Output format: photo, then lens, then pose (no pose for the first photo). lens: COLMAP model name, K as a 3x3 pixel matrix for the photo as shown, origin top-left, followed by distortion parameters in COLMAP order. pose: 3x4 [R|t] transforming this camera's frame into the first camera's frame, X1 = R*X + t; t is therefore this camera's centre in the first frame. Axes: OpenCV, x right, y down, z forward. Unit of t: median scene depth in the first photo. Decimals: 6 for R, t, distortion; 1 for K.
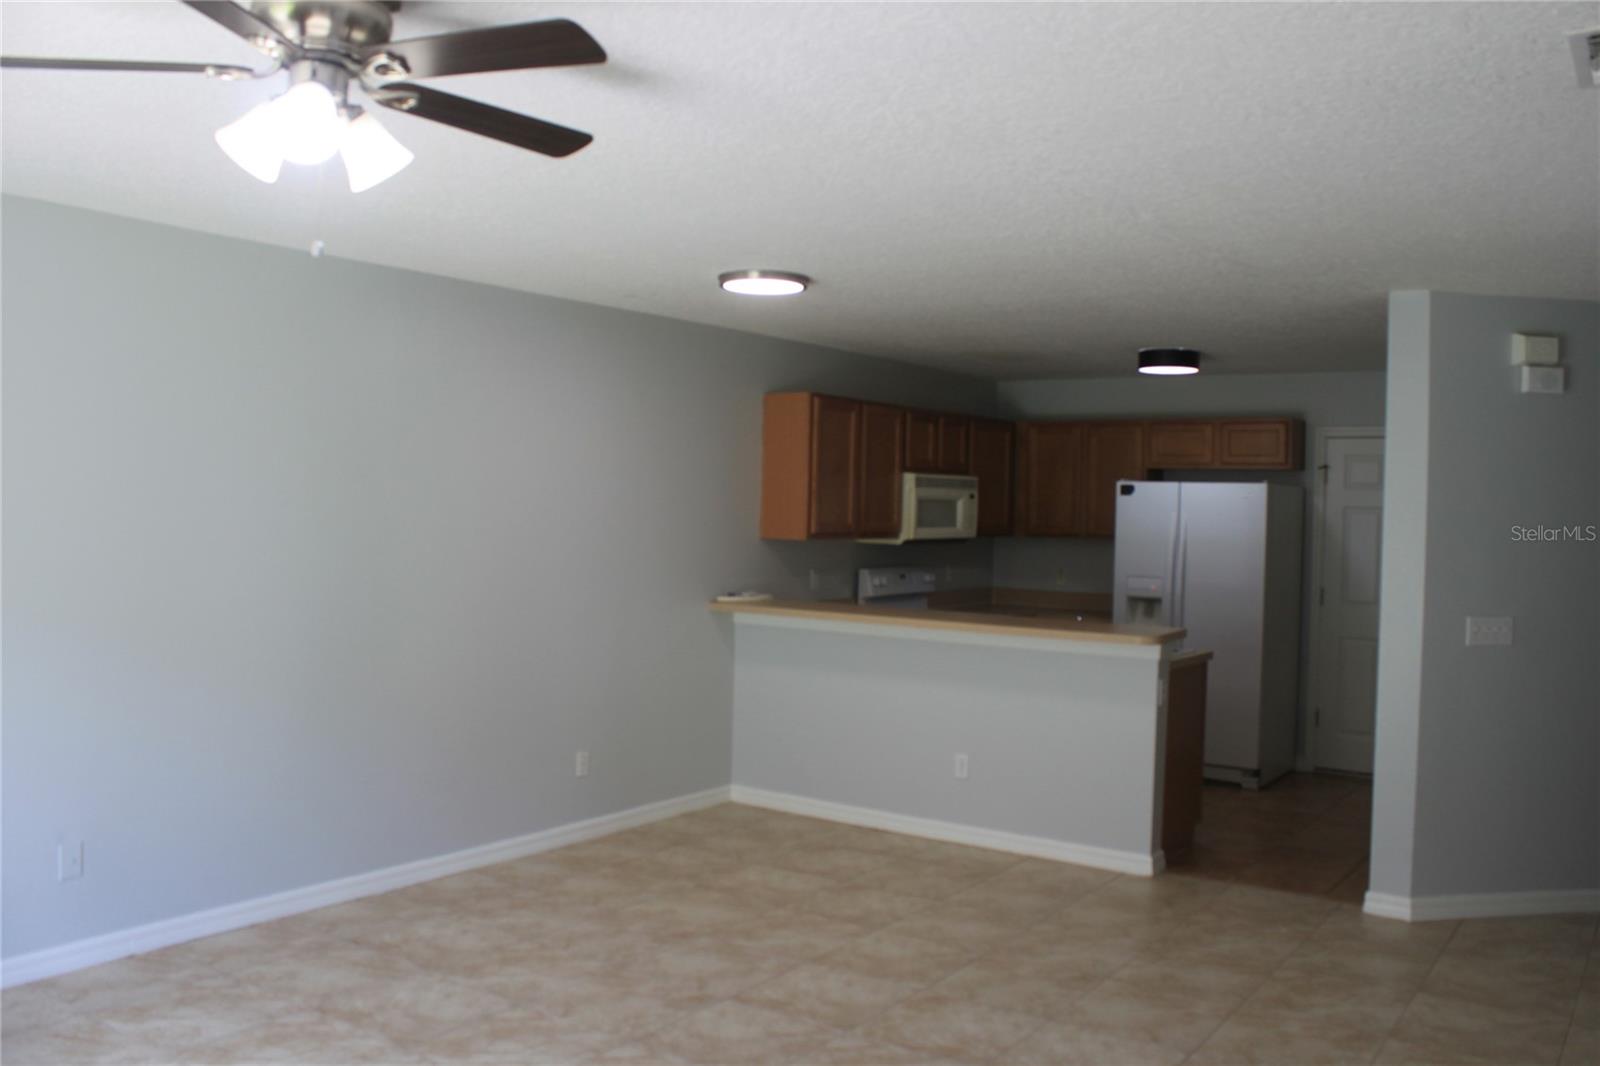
lens RADIAL K [[1318.3, 0, 800.0], [0, 1318.3, 533.0], [0, 0, 1]] dist [-0.093959, 0.005687]
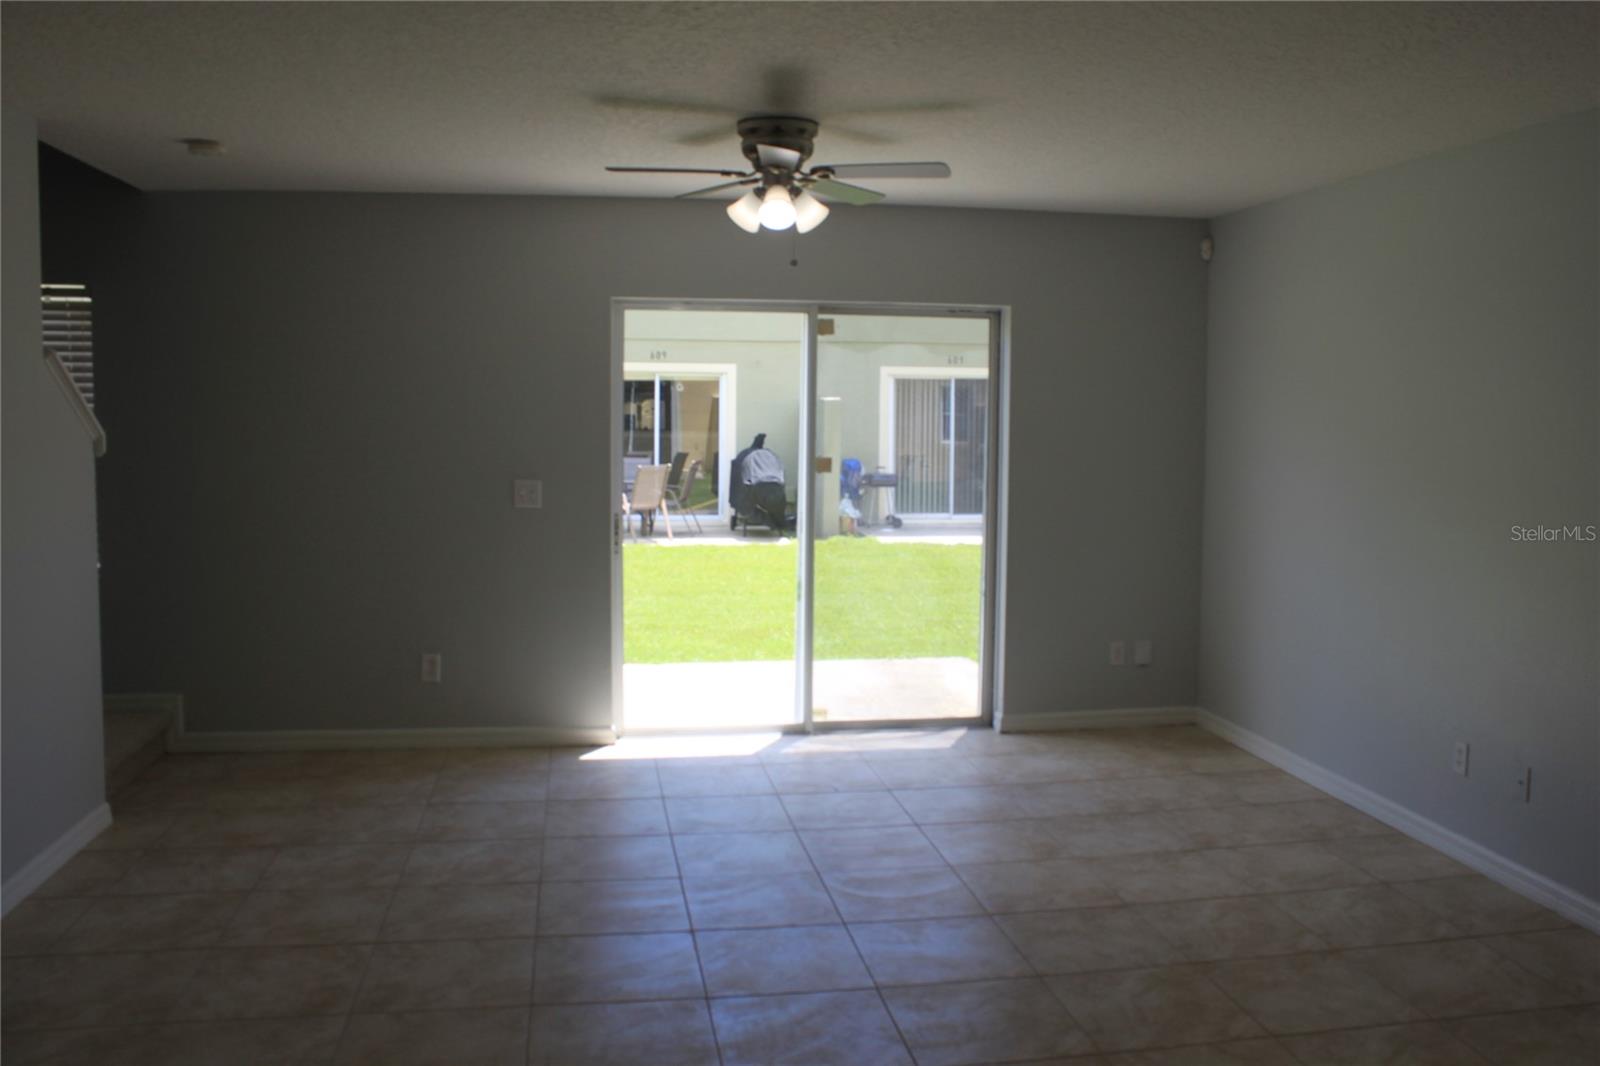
lens RADIAL K [[1318.3, 0, 800.0], [0, 1318.3, 533.0], [0, 0, 1]] dist [-0.093959, 0.005687]
pose [[-0.721148, 0.034868, -0.691903, 0.541845], [-0.028930, 0.996346, 0.080363, -0.000484], [0.692177, 0.077971, -0.717504, 1.371655]]
